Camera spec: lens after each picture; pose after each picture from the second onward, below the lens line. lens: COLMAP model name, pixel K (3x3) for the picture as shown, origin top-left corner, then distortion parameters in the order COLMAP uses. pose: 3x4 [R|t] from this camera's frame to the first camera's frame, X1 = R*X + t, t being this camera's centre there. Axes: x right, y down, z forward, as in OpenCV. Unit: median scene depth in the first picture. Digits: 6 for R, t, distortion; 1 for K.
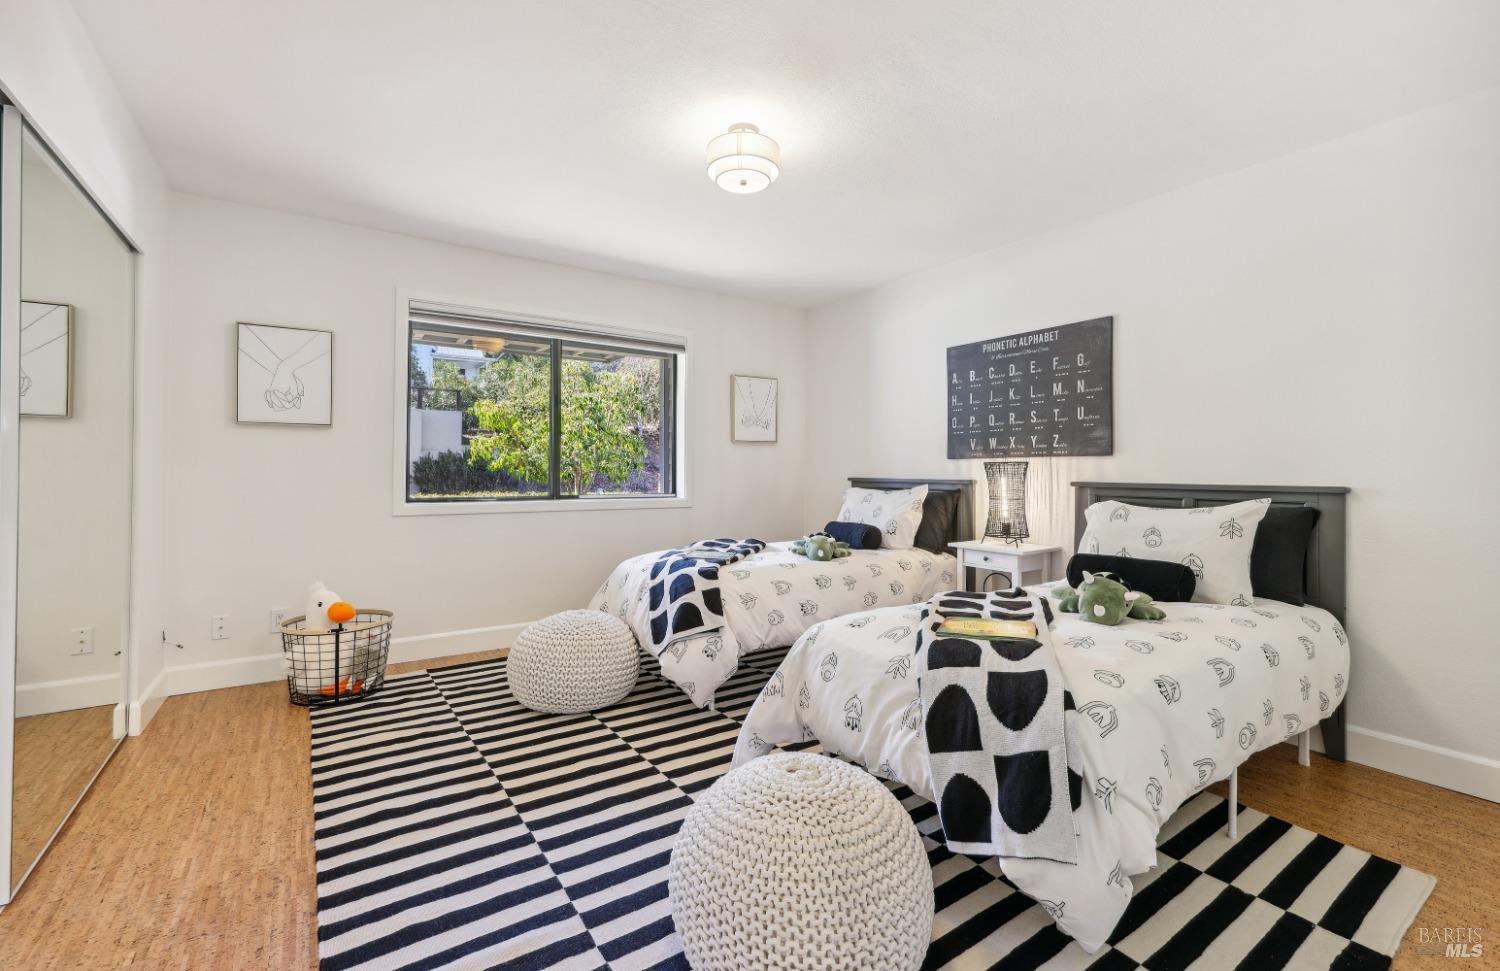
lens RADIAL K [[640.1, 0, 750.8], [0, 640.1, 473.5], [0, 0, 1]] dist [-0.000022, -0.000003]
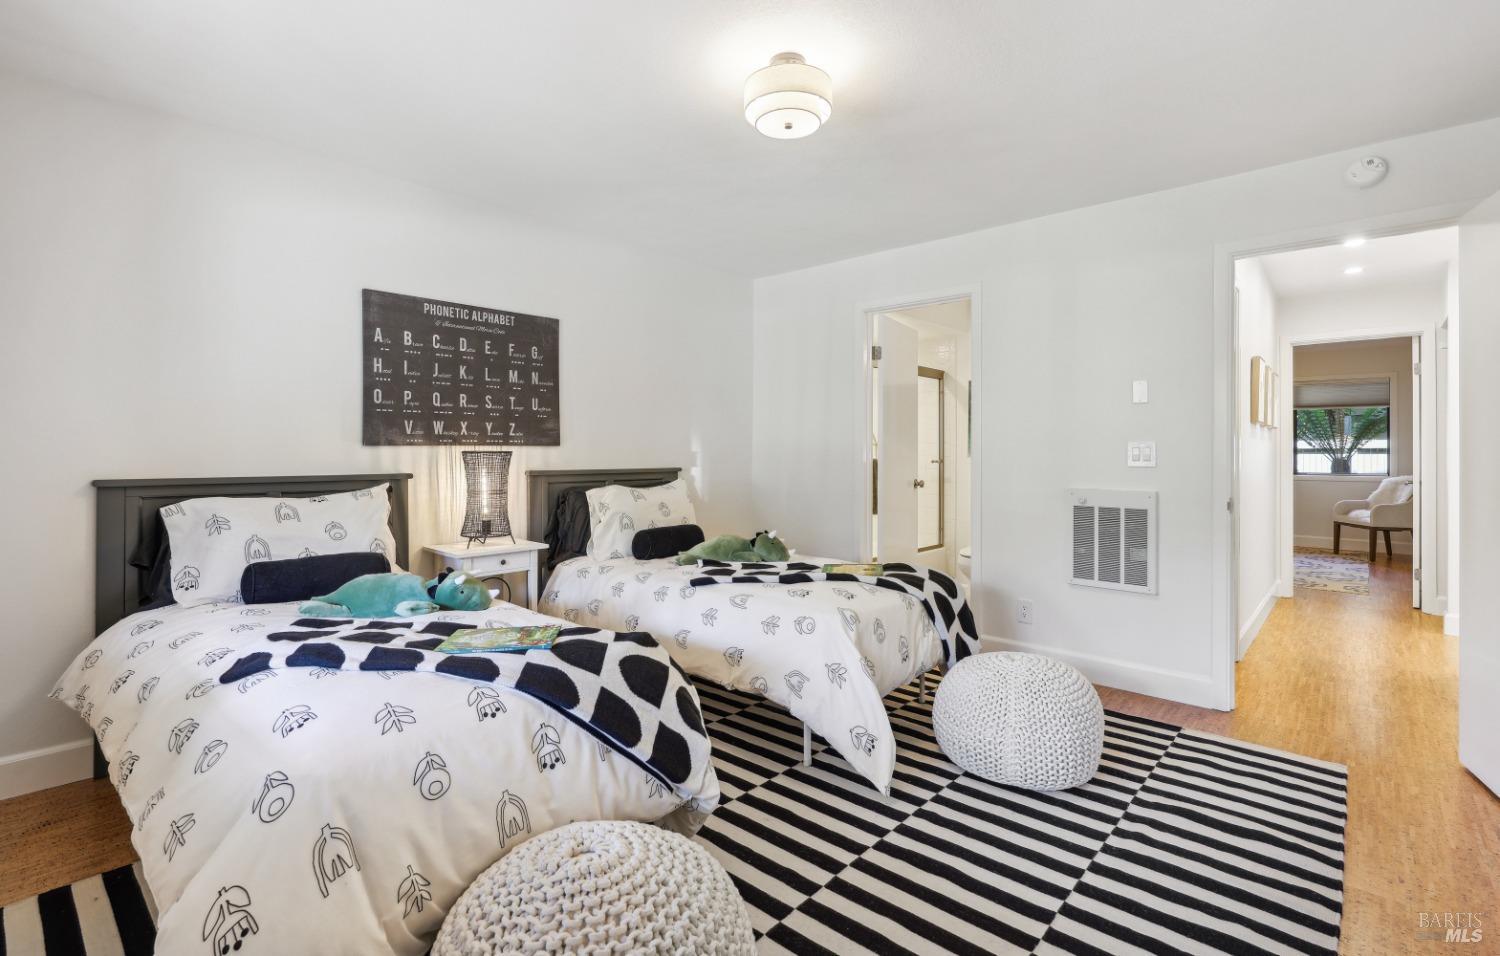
lens RADIAL K [[695.7, 0, 731.8], [0, 695.7, 451.7], [0, 0, 1]] dist [-0.001471, -0.000047]
pose [[-0.229001, -0.007259, 0.973399, -0.610911], [0.000956, 0.999970, 0.007682, -0.024142], [-0.973426, 0.002690, -0.228987, 0.887861]]
